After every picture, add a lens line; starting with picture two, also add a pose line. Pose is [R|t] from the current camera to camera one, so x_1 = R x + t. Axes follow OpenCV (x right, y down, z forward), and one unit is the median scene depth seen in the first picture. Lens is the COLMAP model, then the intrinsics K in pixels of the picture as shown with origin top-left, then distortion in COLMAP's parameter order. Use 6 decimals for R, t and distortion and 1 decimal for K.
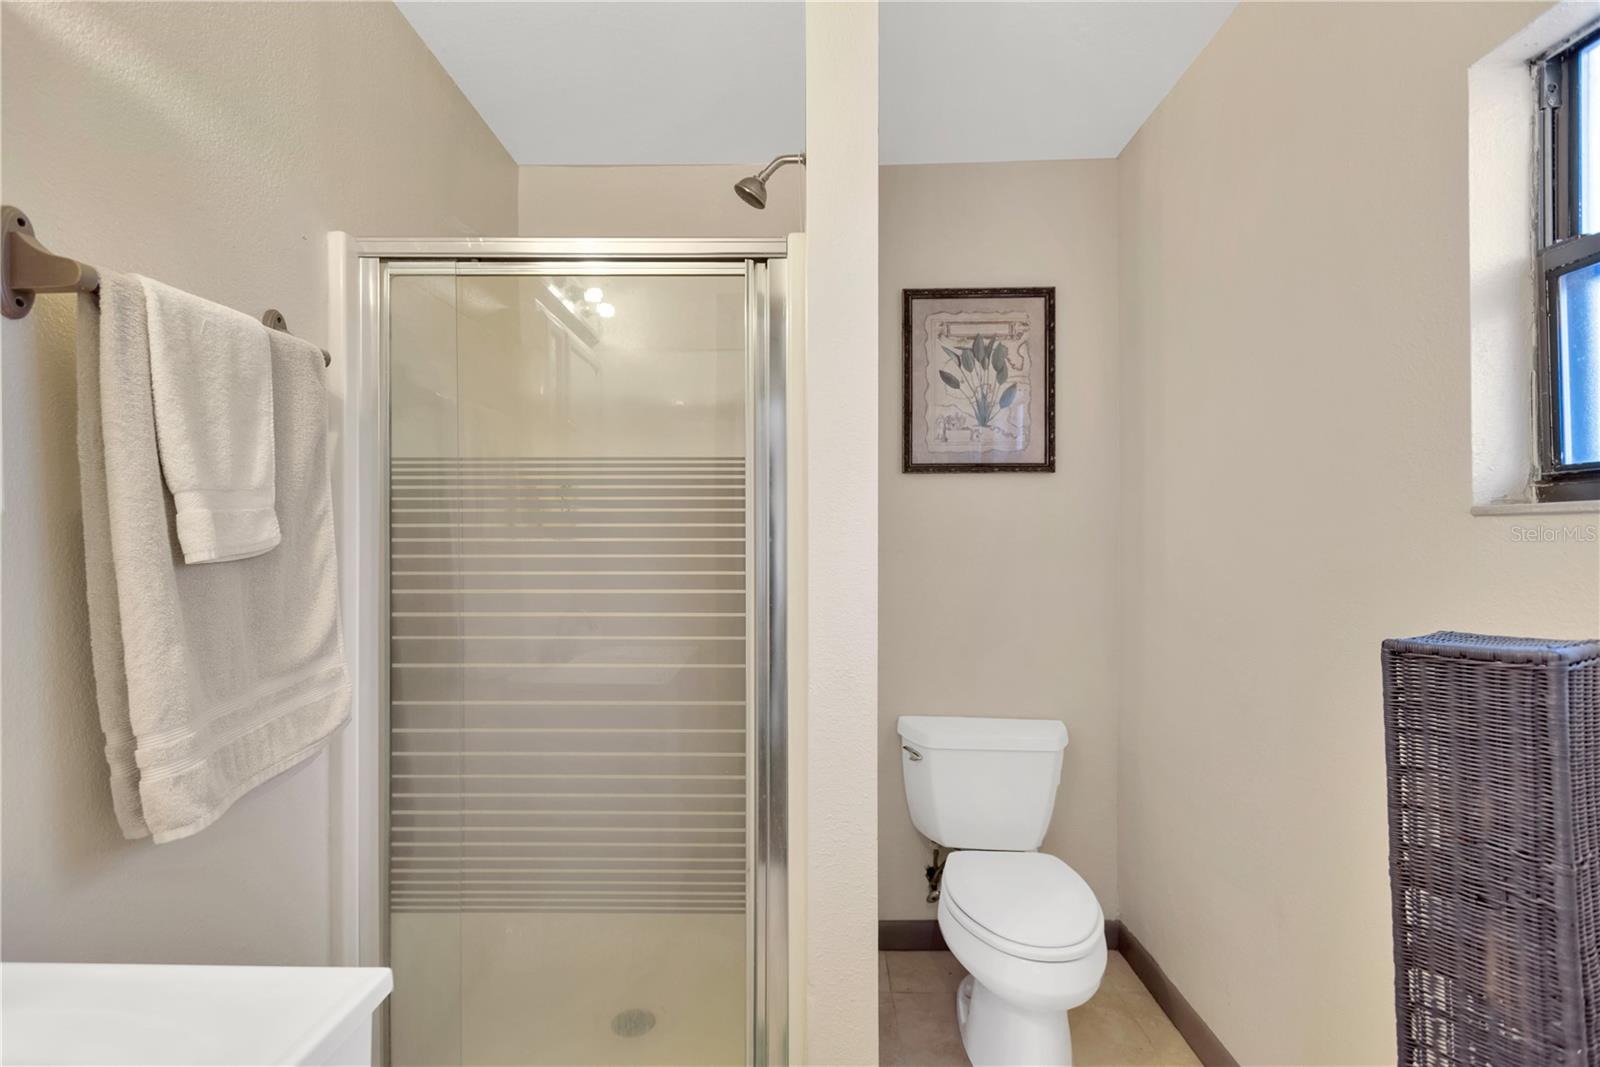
lens RADIAL K [[741.5, 0, 799.7], [0, 741.5, 534.1], [0, 0, 1]] dist [0.003472, -0.000455]
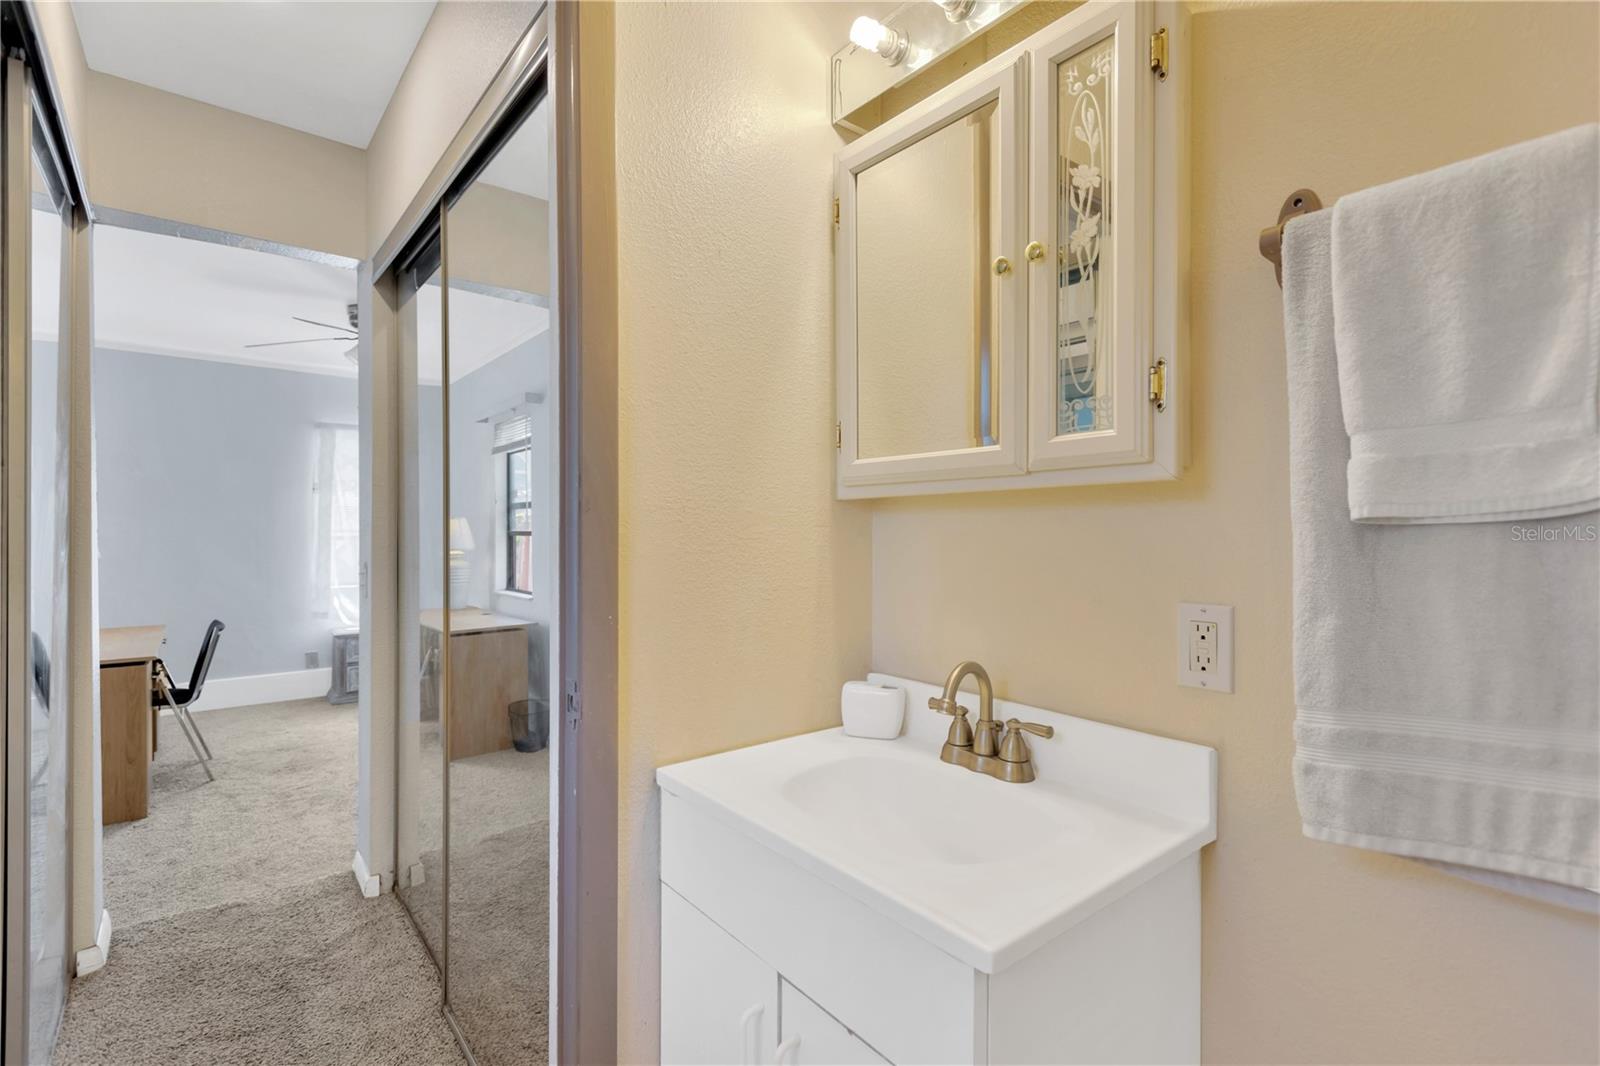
lens RADIAL K [[741.5, 0, 800.7], [0, 741.5, 528.5], [0, 0, 1]] dist [0.003472, -0.000455]
pose [[-0.764372, -0.003677, -0.644765, 0.164741], [-0.002405, 0.999993, -0.002851, 0.047330], [0.644771, -0.000628, -0.764376, 1.150954]]
